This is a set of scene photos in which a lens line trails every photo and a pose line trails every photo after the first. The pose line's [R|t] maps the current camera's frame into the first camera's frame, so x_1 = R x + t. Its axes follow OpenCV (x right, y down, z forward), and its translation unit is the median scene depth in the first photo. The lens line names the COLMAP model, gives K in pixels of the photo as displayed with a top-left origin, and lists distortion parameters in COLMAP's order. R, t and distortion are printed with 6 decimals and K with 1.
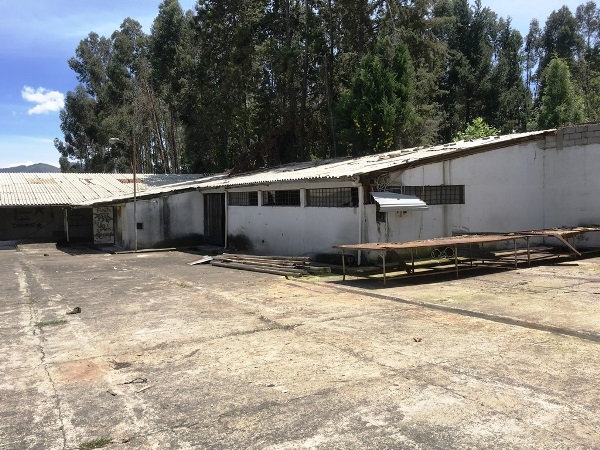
lens RADIAL K [[498.2, 0, 323.4], [0, 498.2, 221.3], [0, 0, 1]] dist [-0.001305, -0.001376]
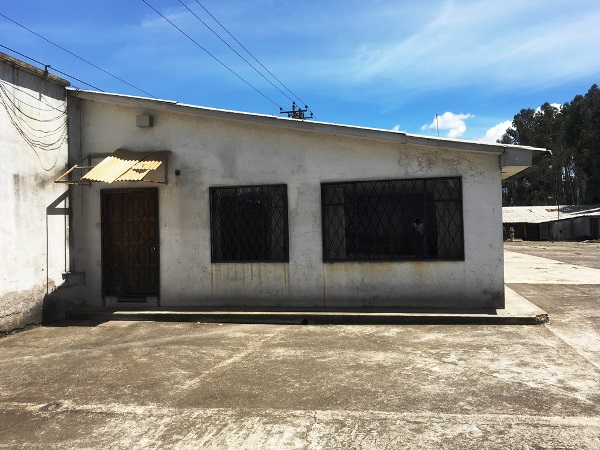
lens RADIAL K [[505.9, 0, 299.7], [0, 505.9, 216.6], [0, 0, 1]] dist [0.008196, 0.001193]
pose [[0.694828, 0.001250, -0.719175, 0.488110], [-0.034672, 0.998894, -0.031763, 0.054997], [0.718340, 0.047005, 0.694103, -1.518999]]
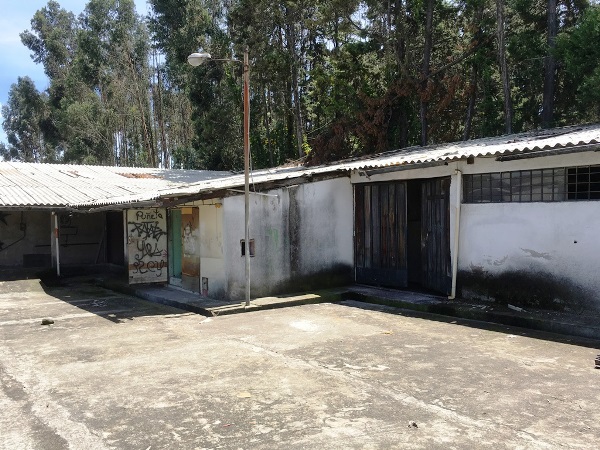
lens RADIAL K [[506.4, 0, 300.0], [0, 506.4, 220.6], [0, 0, 1]] dist [0.072924, -0.093014]
pose [[0.998401, 0.006323, 0.056175, -0.316412], [-0.004296, 0.999338, -0.036126, 0.000367], [-0.056366, 0.035827, 0.997767, 0.480679]]
